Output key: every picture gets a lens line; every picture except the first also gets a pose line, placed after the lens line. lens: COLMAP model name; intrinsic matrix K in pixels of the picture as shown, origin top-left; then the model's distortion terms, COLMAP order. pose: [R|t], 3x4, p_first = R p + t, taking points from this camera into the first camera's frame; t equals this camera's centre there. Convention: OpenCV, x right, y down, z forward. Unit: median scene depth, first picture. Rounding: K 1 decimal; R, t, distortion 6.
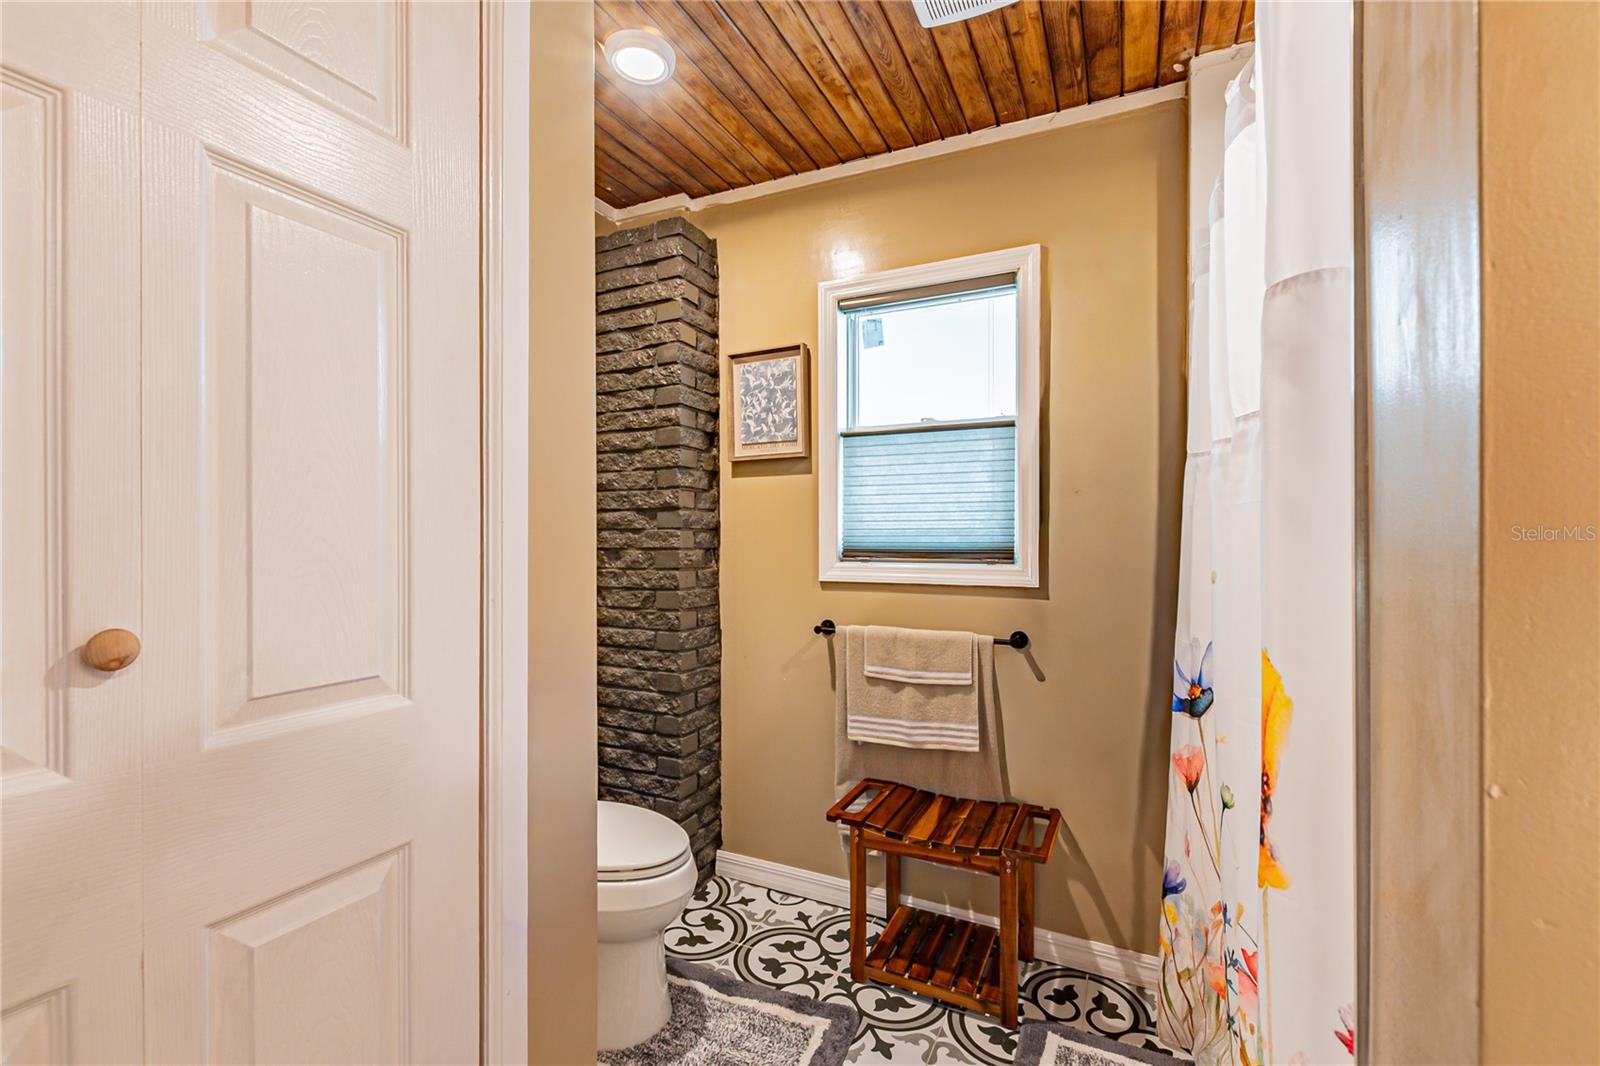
lens RADIAL K [[691.0, 0, 793.3], [0, 691.0, 541.7], [0, 0, 1]] dist [0.008752, -0.004383]
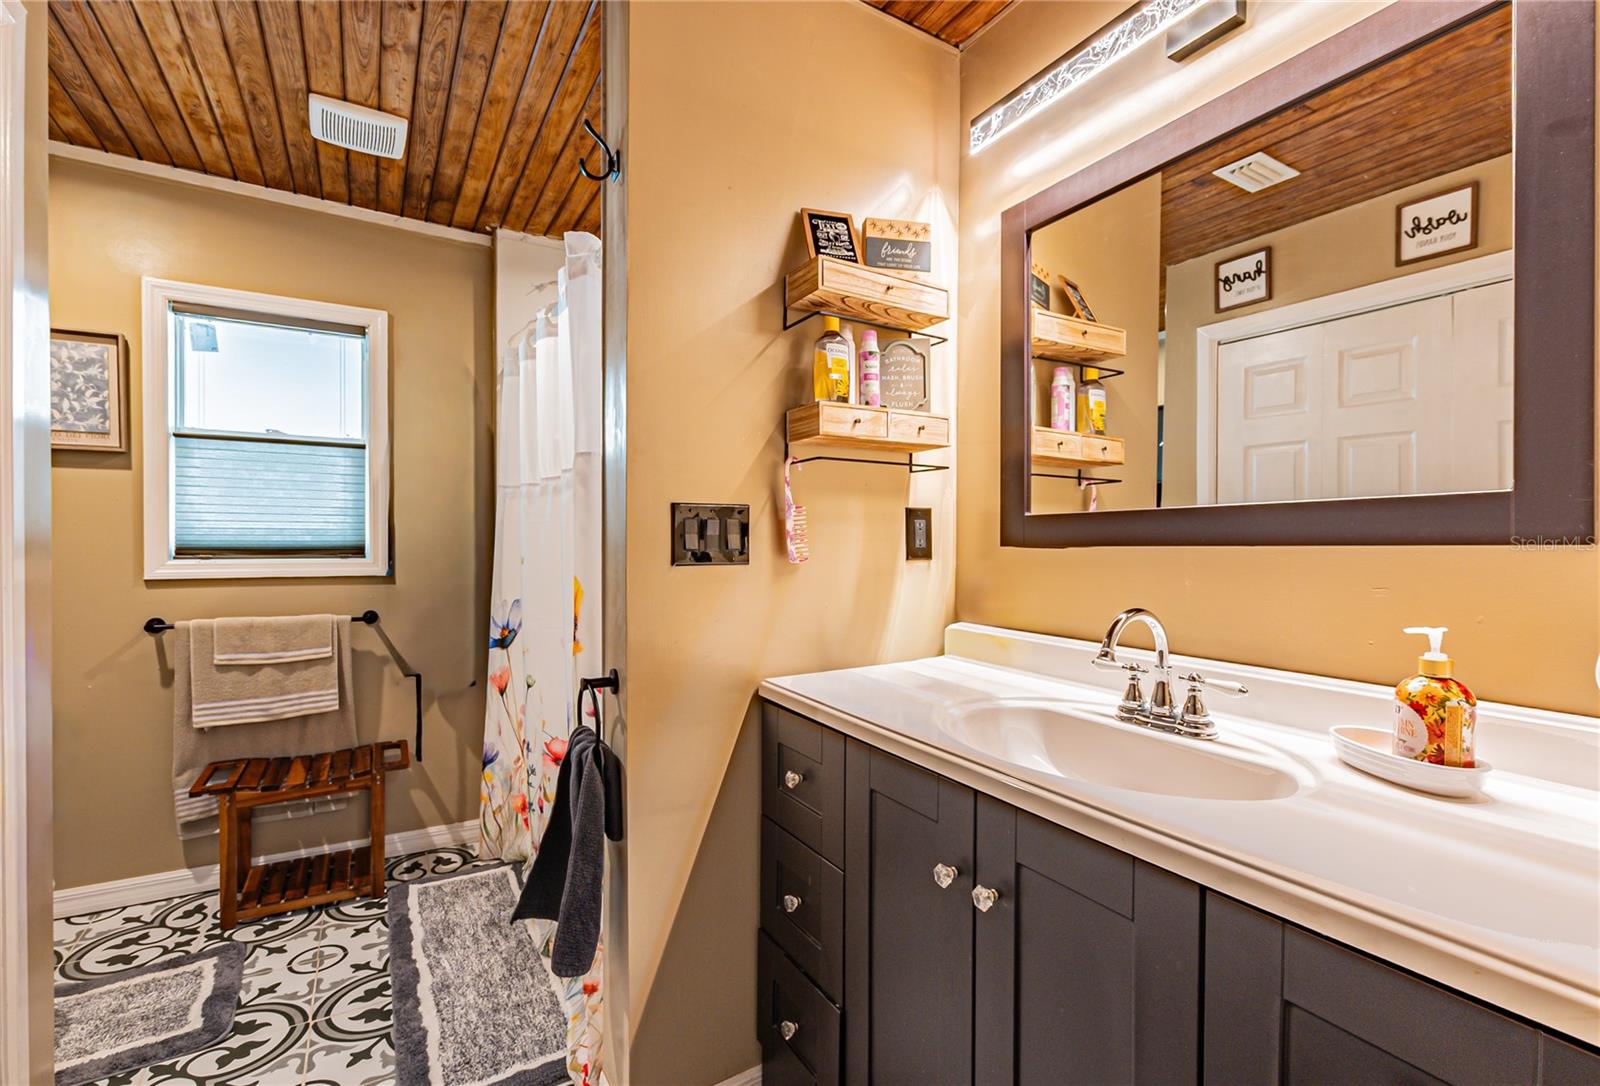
lens RADIAL K [[721.6, 0, 804.5], [0, 721.6, 539.8], [0, 0, 1]] dist [0.003118, -0.001450]
pose [[0.536470, 0.003648, 0.843912, -0.377068], [-0.000908, 0.999993, -0.003745, 0.003206], [-0.843919, 0.001243, 0.536469, -0.400806]]
